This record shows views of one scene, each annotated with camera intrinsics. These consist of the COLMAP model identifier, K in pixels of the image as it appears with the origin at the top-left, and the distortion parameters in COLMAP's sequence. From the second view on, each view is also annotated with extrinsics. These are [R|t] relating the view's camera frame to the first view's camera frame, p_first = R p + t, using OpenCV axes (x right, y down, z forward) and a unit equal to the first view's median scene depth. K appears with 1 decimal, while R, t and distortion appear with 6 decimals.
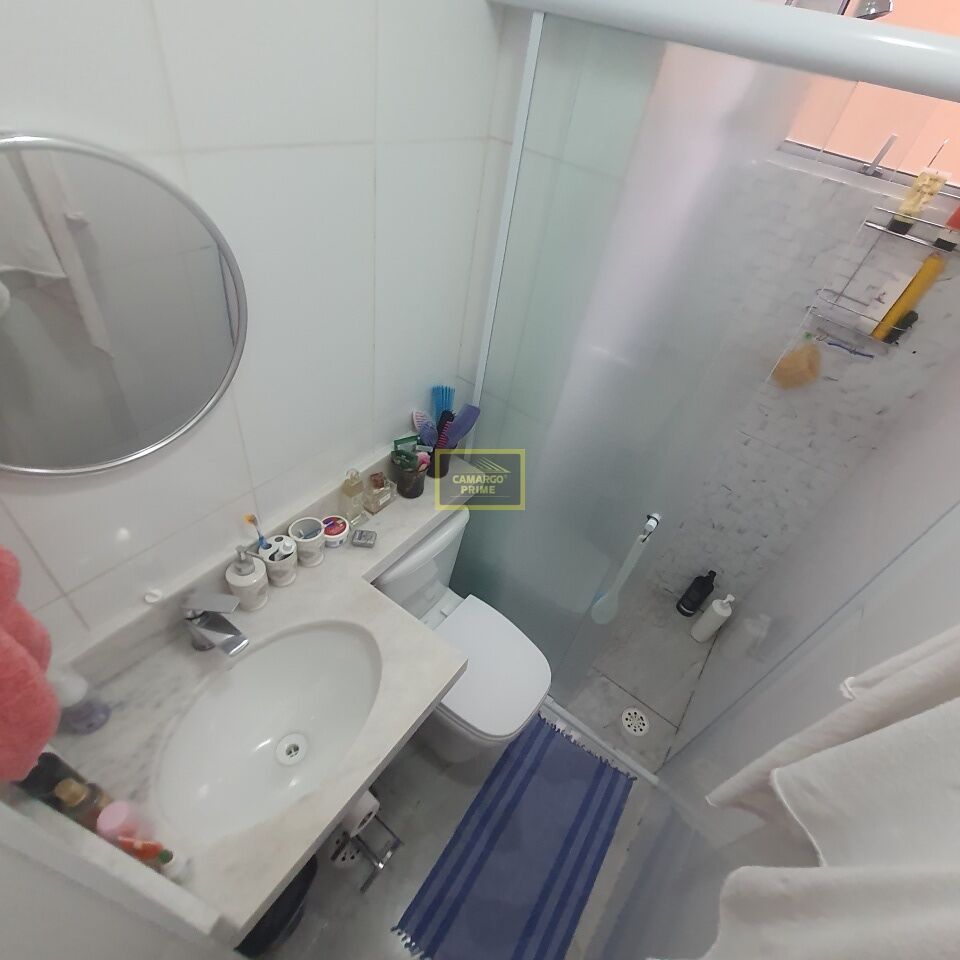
lens RADIAL K [[529.8, 0, 480.0], [0, 529.8, 480.0], [0, 0, 1]] dist [-0.002120, 0.021632]
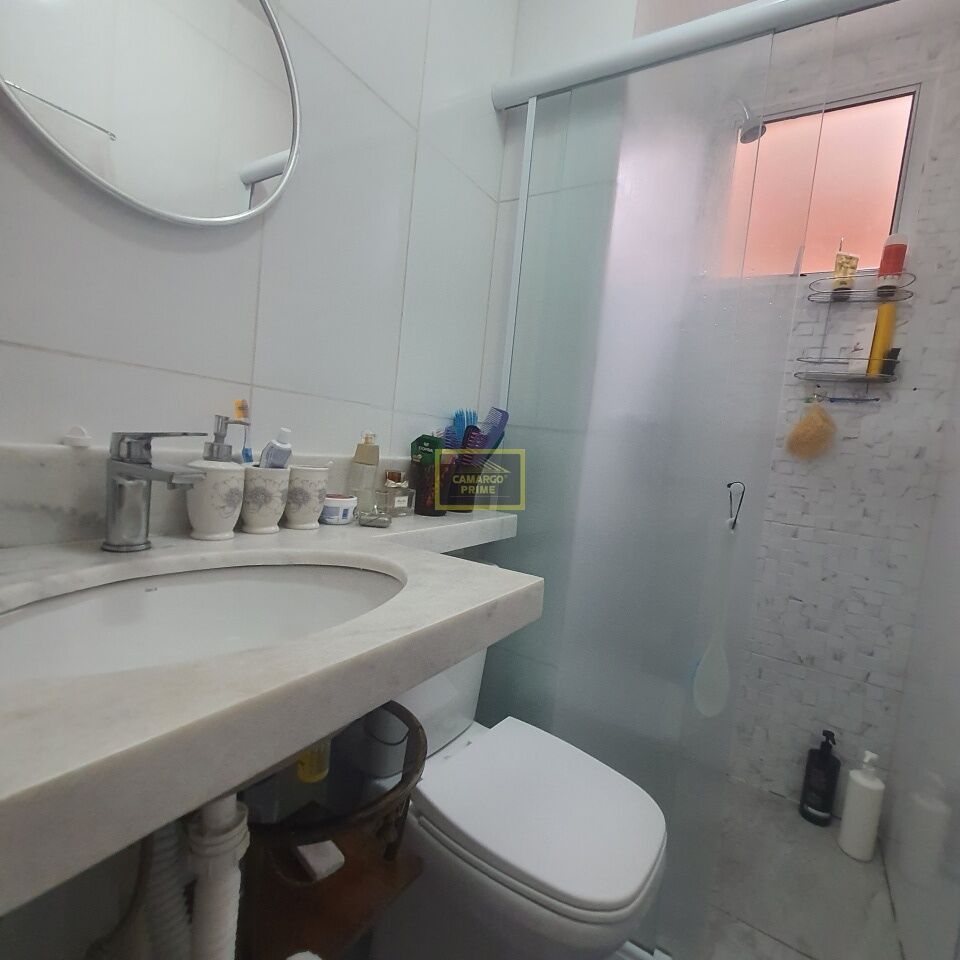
lens RADIAL K [[511.3, 0, 480.0], [0, 511.3, 480.0], [0, 0, 1]] dist [0.002276, 0.000958]
pose [[0.997677, -0.047935, 0.048406, -0.082138], [0.067686, 0.777961, -0.624657, 0.430490], [-0.007716, 0.626482, 0.779398, 0.318067]]
